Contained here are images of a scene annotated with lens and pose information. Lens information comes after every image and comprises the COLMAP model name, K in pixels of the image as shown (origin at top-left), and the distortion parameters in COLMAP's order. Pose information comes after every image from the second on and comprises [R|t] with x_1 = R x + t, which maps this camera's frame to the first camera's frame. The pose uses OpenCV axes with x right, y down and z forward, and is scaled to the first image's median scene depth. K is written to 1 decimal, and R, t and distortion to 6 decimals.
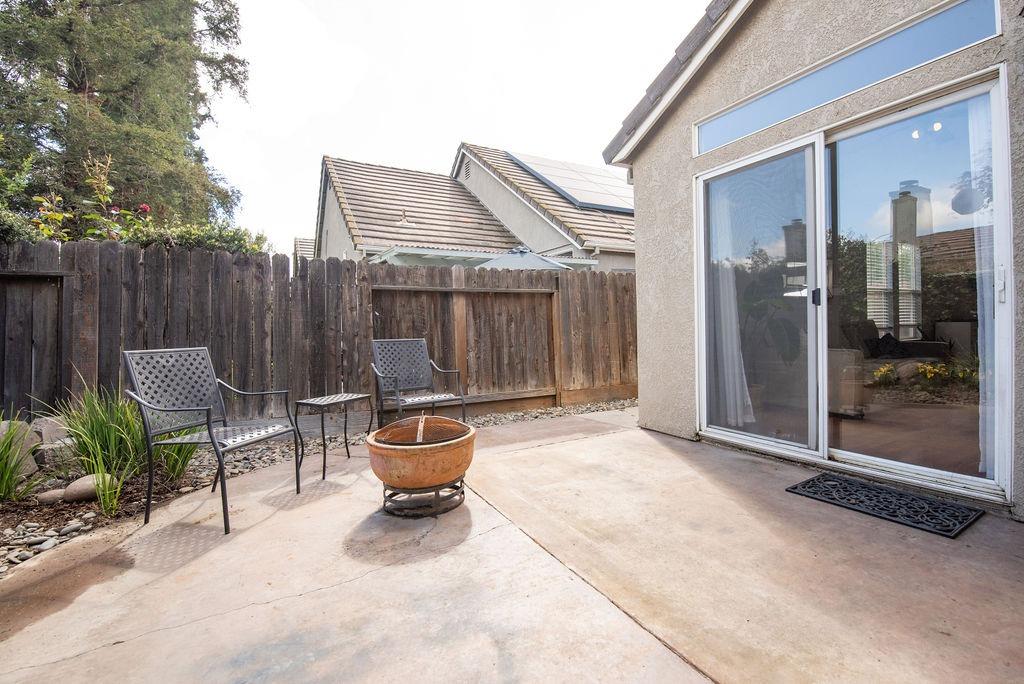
lens RADIAL K [[460.2, 0, 525.9], [0, 460.2, 330.3], [0, 0, 1]] dist [-0.015074, -0.001275]
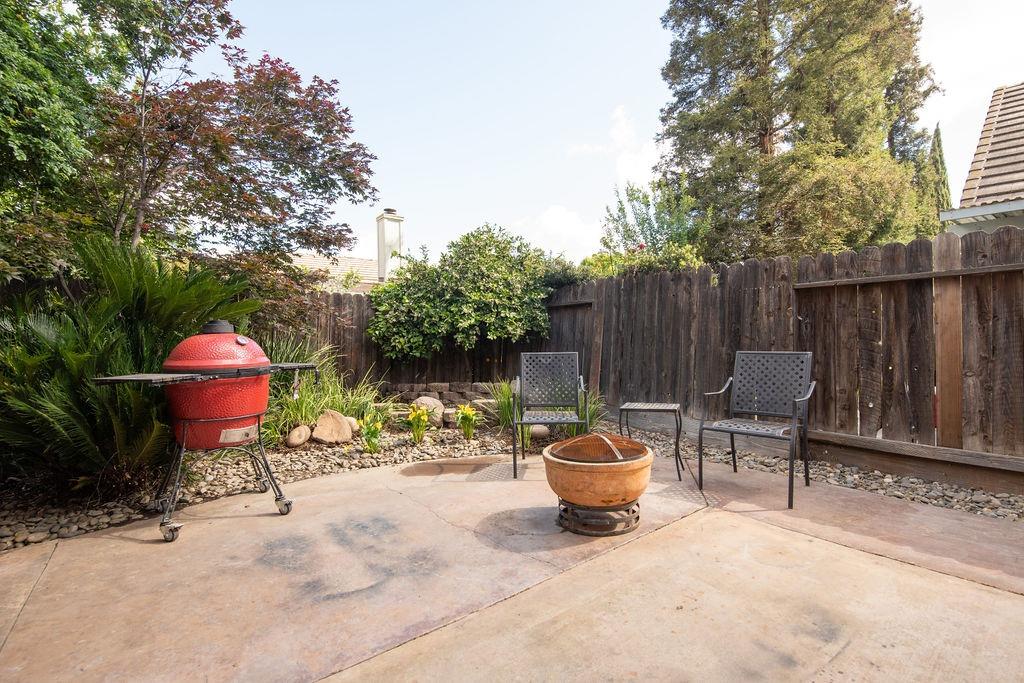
lens RADIAL K [[460.2, 0, 525.9], [0, 460.2, 329.8], [0, 0, 1]] dist [-0.015074, -0.001275]
pose [[0.146080, 0.001535, -0.989272, 0.443257], [0.009757, 0.999948, 0.002993, -0.024479], [0.989225, -0.010090, 0.146058, 0.429940]]
